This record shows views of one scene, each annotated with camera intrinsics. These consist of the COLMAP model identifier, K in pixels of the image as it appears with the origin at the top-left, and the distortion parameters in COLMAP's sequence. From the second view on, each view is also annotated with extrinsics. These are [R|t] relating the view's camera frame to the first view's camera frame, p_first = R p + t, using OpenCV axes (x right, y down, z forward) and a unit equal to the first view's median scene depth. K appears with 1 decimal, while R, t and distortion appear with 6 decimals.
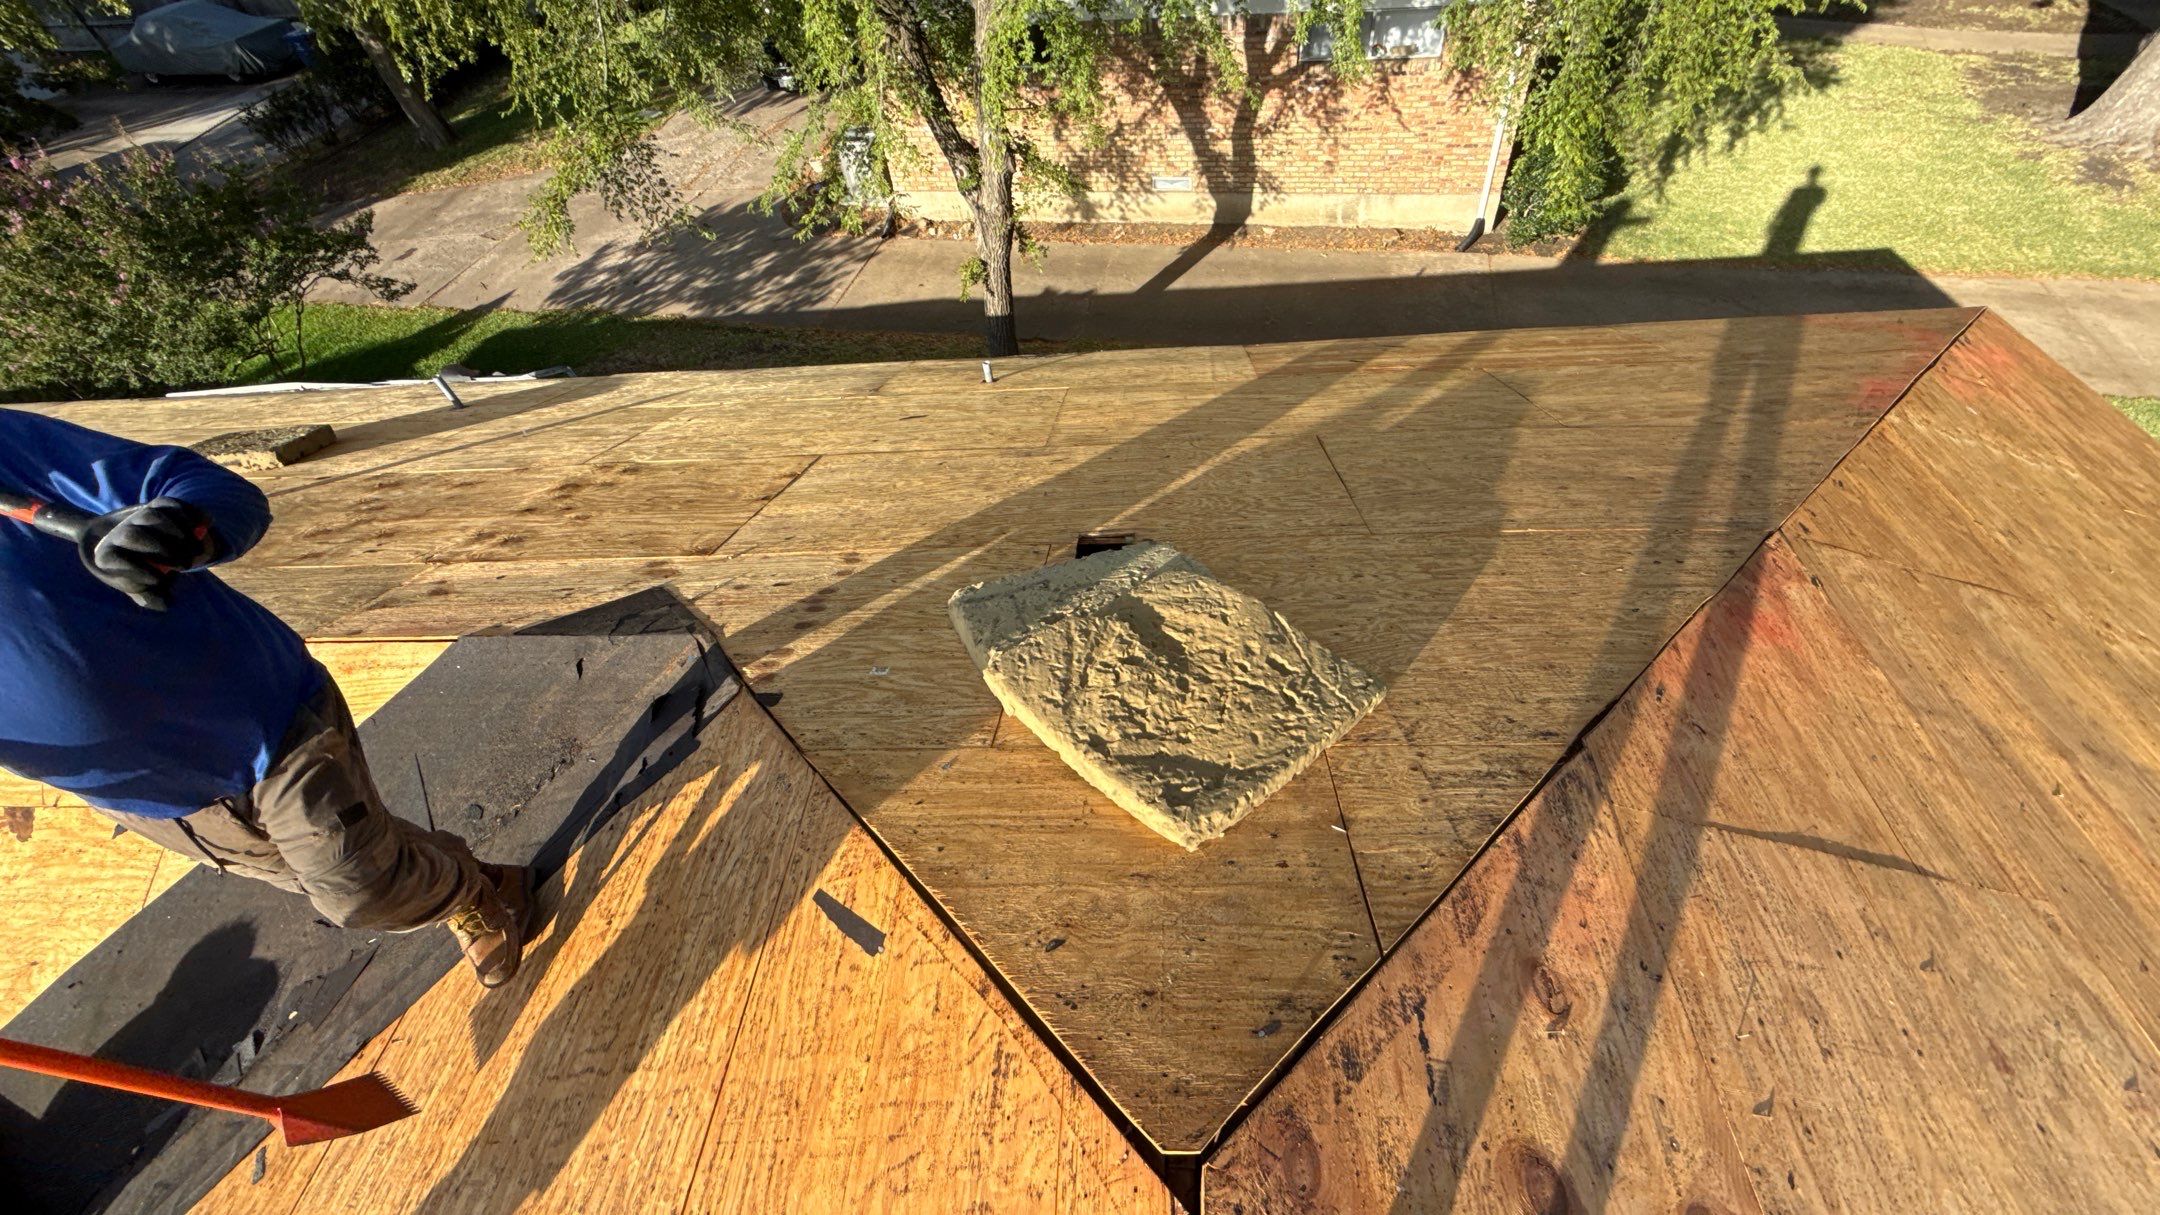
lens RADIAL K [[844.3, 0, 1083.7], [0, 844.3, 609.5], [0, 0, 1]] dist [-0.000370, -0.000875]
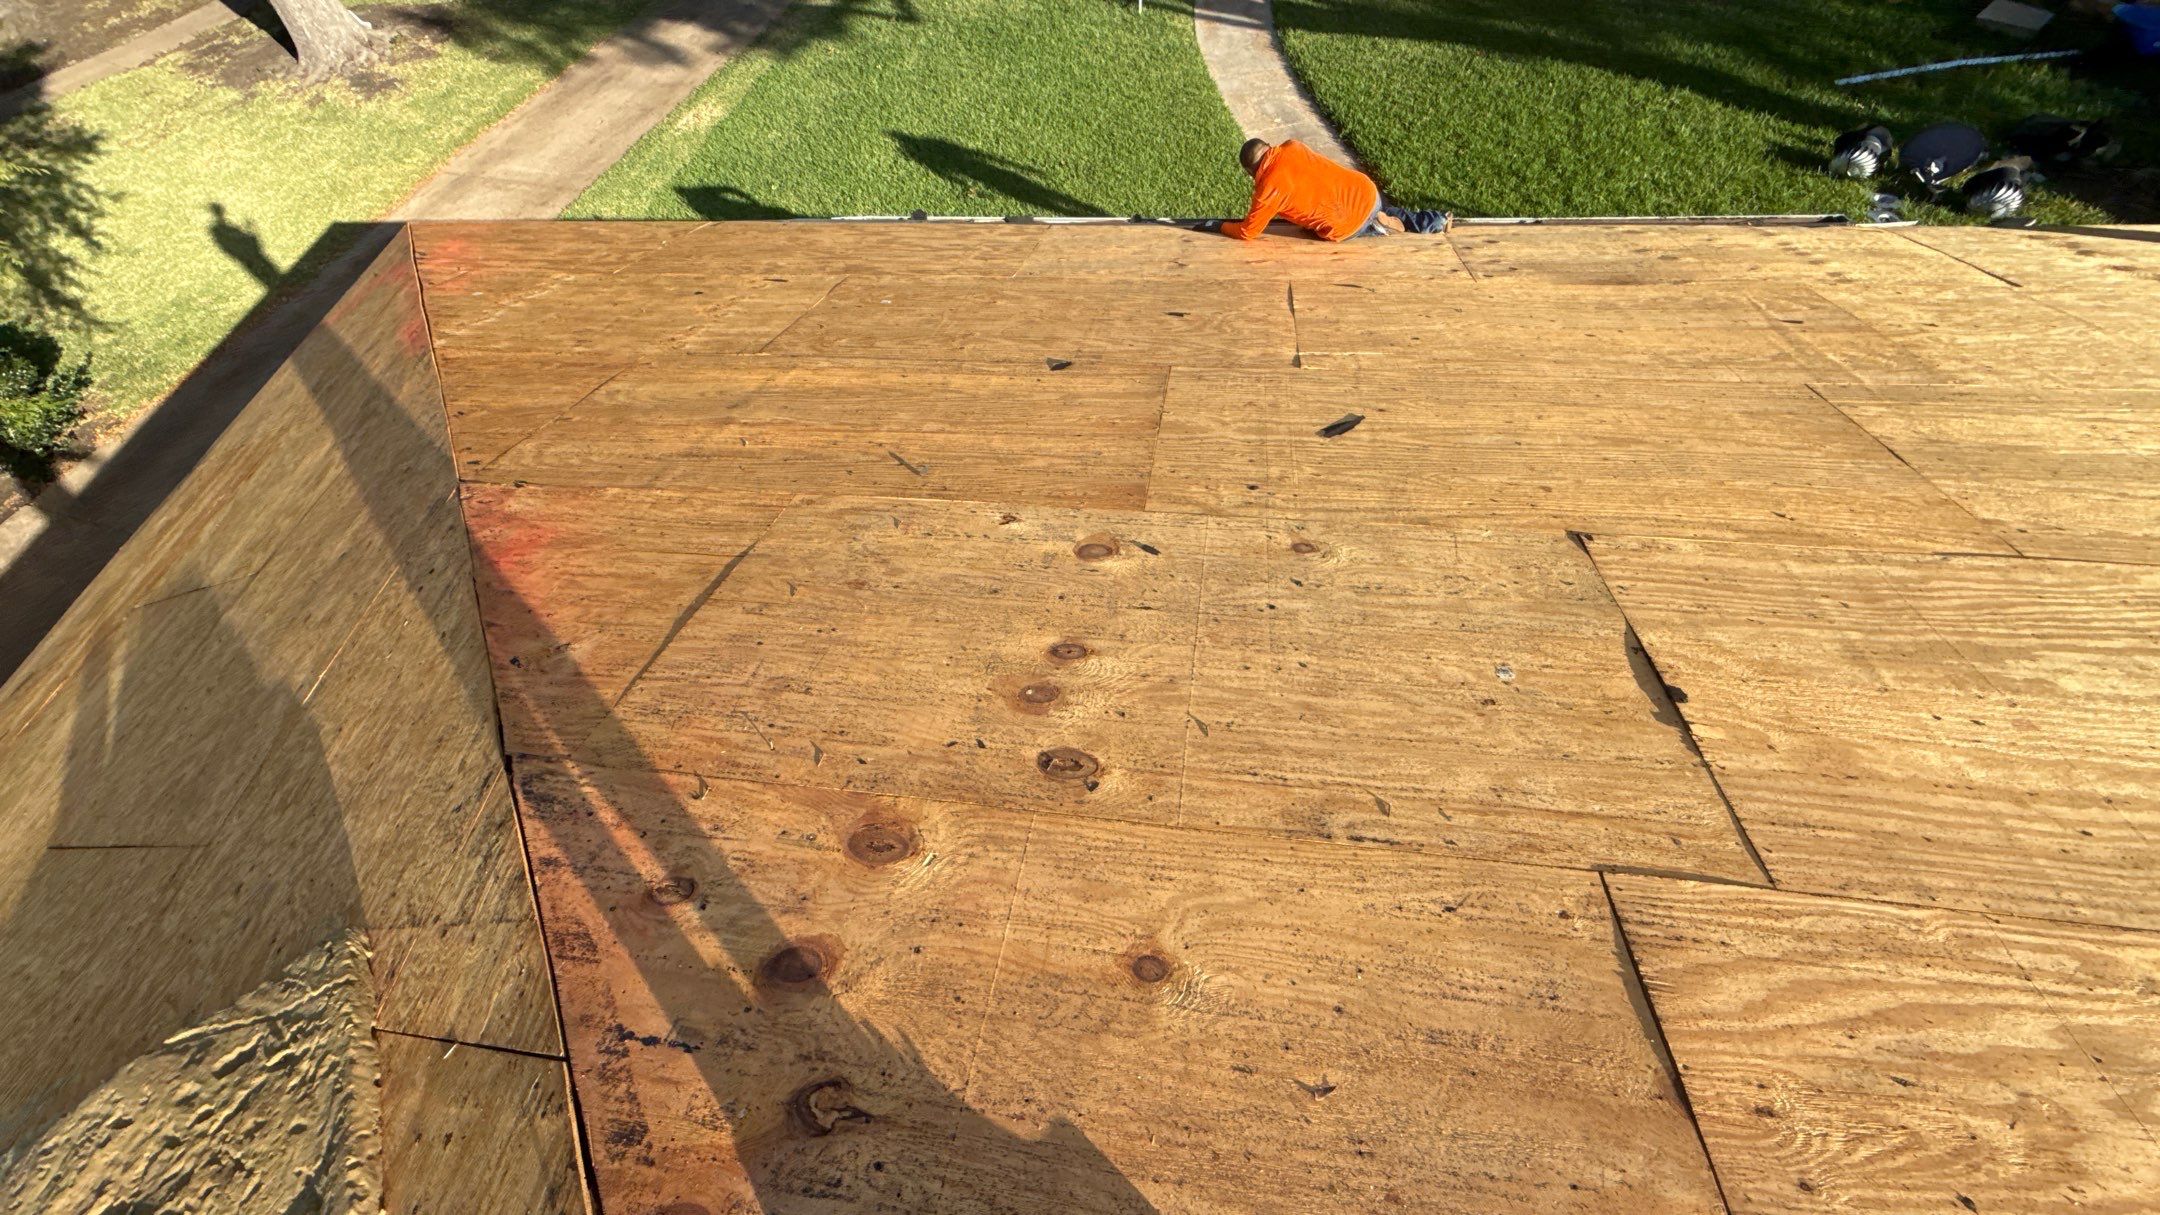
lens RADIAL K [[844.3, 0, 1078.6], [0, 844.3, 604.0], [0, 0, 1]] dist [-0.000370, -0.000875]
pose [[0.090069, -0.798297, 0.595491, 0.178565], [0.797258, 0.416138, 0.437275, 0.173658], [-0.596882, 0.435375, 0.673929, -0.169517]]
